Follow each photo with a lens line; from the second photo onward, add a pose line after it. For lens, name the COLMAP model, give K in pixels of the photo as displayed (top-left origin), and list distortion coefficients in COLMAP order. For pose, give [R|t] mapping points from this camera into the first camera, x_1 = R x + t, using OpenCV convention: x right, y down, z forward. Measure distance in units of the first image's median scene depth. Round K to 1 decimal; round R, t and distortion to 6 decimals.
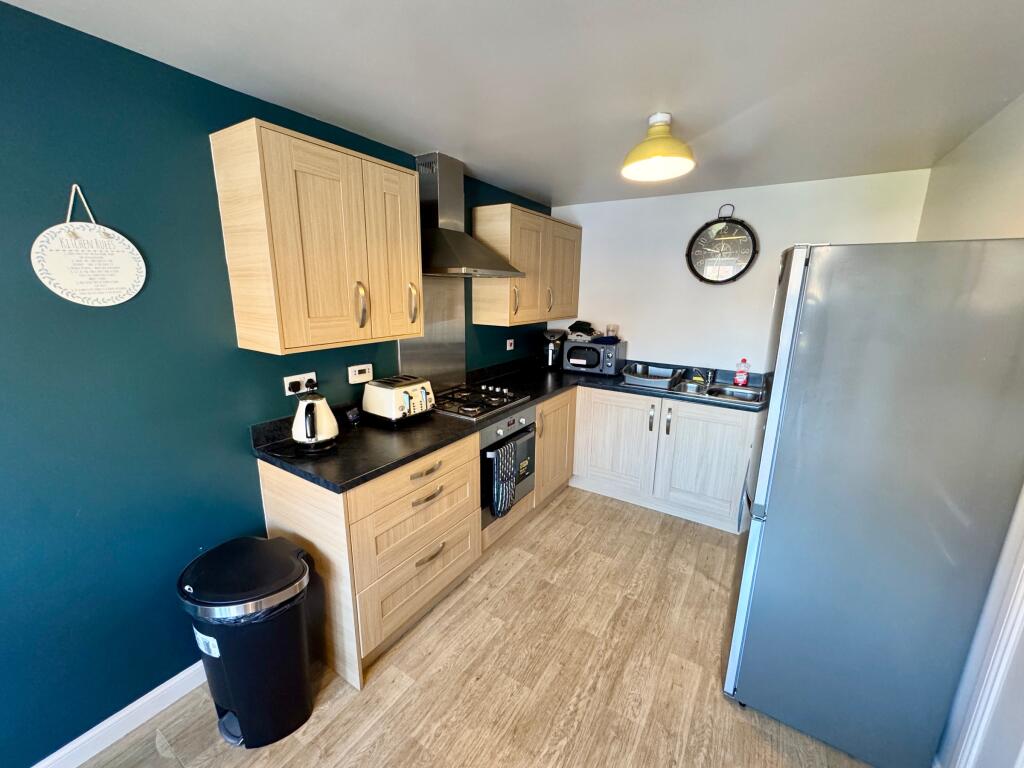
lens RADIAL K [[409.5, 0, 512.0], [0, 409.5, 384.0], [0, 0, 1]] dist [-0.002994, 0.000362]
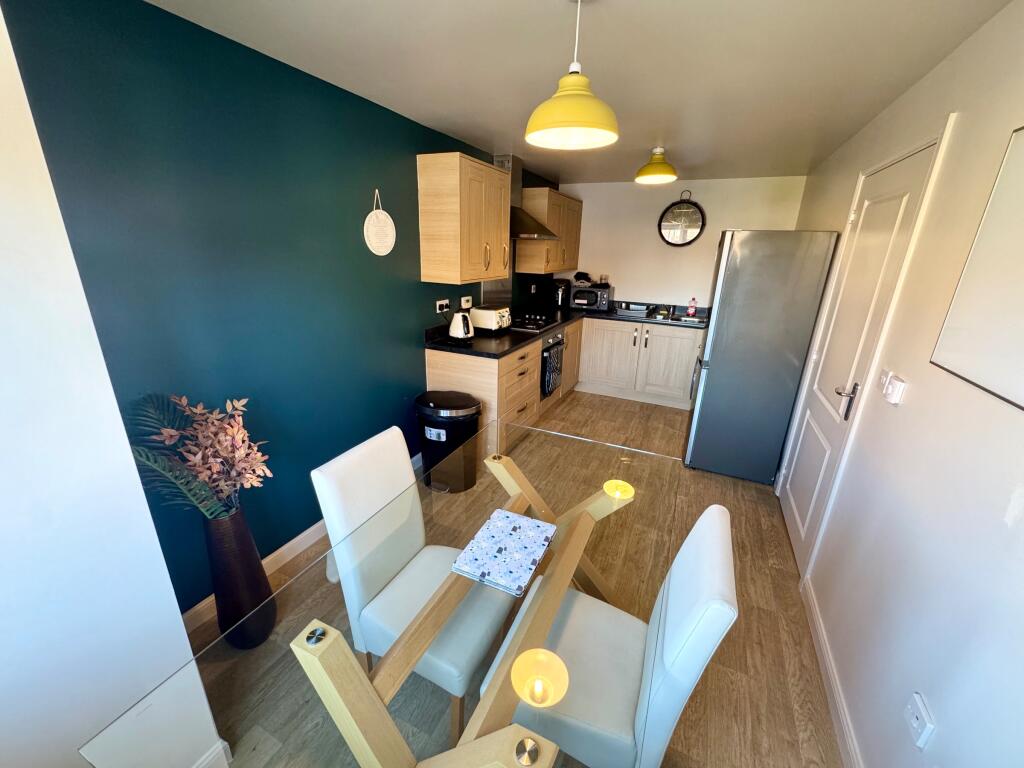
lens RADIAL K [[409.5, 0, 512.0], [0, 409.5, 384.0], [0, 0, 1]] dist [-0.002994, 0.000362]
pose [[0.991940, -0.026698, 0.123863, -0.384609], [0.014464, 0.995018, 0.098641, 0.128025], [-0.125879, -0.096054, 0.987384, -0.569972]]
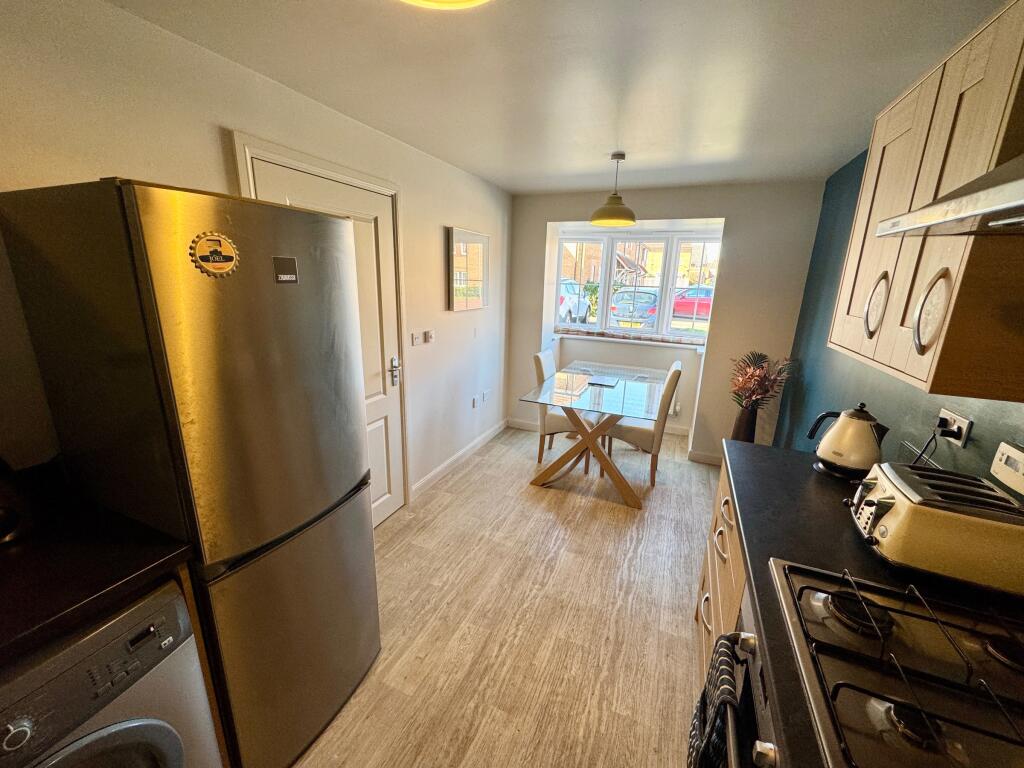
lens RADIAL K [[409.5, 0, 512.0], [0, 409.5, 384.0], [0, 0, 1]] dist [-0.002994, 0.000362]
pose [[-0.985085, 0.005550, -0.171981, 0.265712], [-0.075894, 0.882993, 0.463210, -0.269757], [0.154428, 0.469353, -0.869402, 1.212577]]
